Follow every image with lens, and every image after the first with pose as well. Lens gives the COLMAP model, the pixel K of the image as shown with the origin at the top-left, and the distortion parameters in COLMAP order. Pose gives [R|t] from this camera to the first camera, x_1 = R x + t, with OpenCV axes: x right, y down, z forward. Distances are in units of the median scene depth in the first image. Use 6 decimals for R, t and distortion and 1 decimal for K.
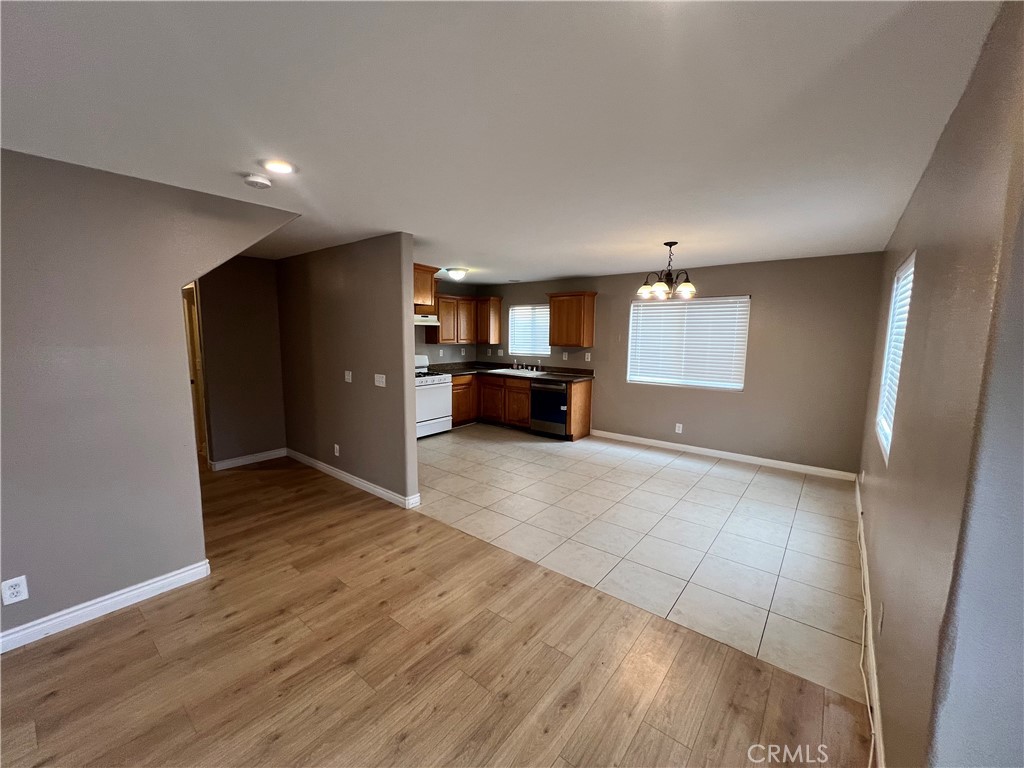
lens RADIAL K [[412.3, 0, 512.0], [0, 412.3, 384.0], [0, 0, 1]] dist [-0.001278, -0.000148]
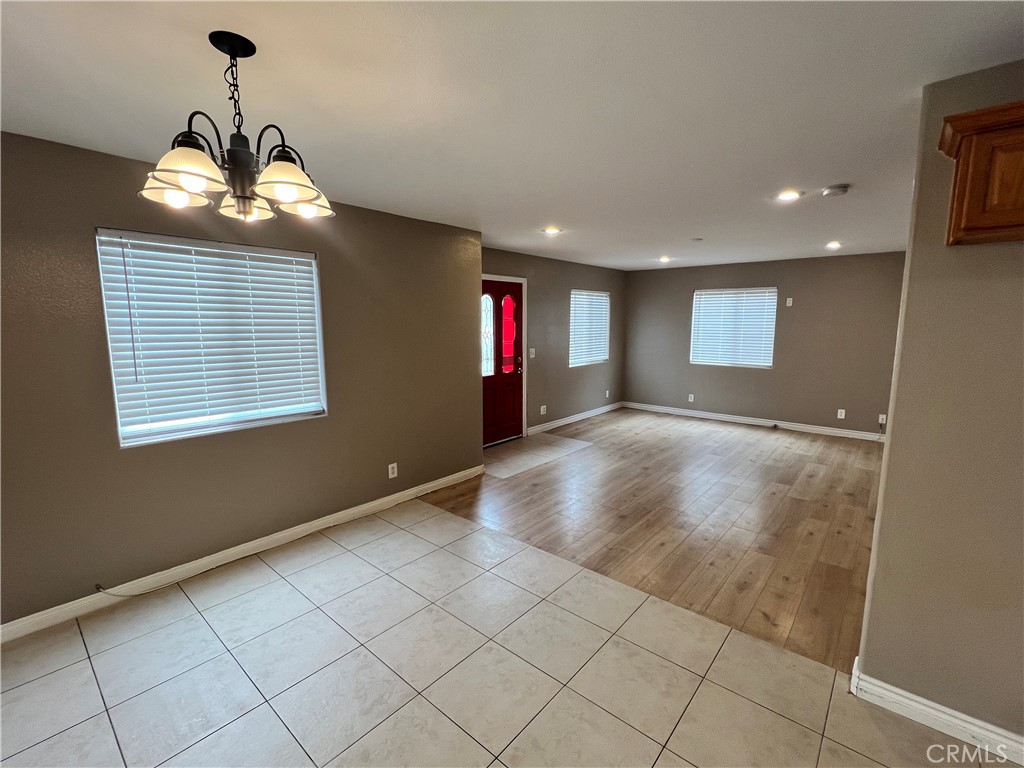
lens RADIAL K [[452.6, 0, 512.0], [0, 452.6, 384.0], [0, 0, 1]] dist [0.000303, 0.000032]
pose [[-0.999544, -0.011214, 0.028035, 0.198704], [-0.003530, 0.965502, 0.260372, -0.229854], [-0.029988, 0.260155, -0.965101, 1.882011]]
